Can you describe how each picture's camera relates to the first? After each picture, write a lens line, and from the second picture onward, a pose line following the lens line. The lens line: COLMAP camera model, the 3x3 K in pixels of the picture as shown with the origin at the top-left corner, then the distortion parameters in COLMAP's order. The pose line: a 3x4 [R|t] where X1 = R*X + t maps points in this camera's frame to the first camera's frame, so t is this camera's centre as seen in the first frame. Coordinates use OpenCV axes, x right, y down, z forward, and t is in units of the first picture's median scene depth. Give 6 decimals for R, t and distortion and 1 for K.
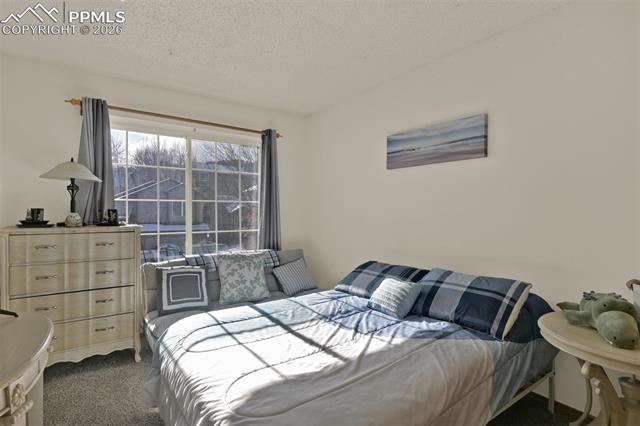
lens RADIAL K [[323.9, 0, 316.8], [0, 323.9, 207.6], [0, 0, 1]] dist [0.002770, 0.000607]
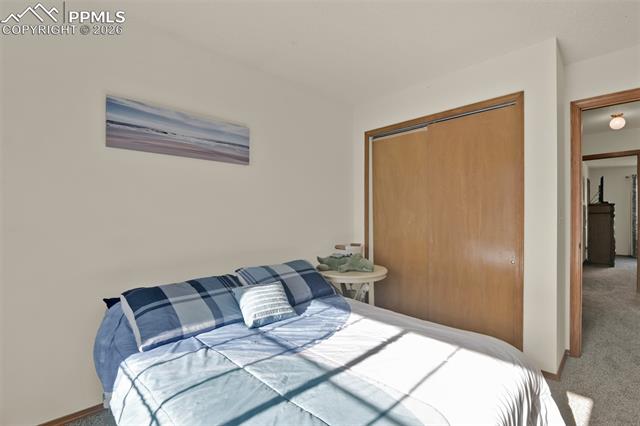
lens RADIAL K [[323.9, 0, 316.8], [0, 323.9, 207.6], [0, 0, 1]] dist [0.002770, 0.000607]
pose [[-0.186908, 0.009429, 0.982332, -0.667700], [-0.012257, 0.999854, -0.011929, 0.007722], [-0.982301, -0.014270, -0.186765, 0.976334]]
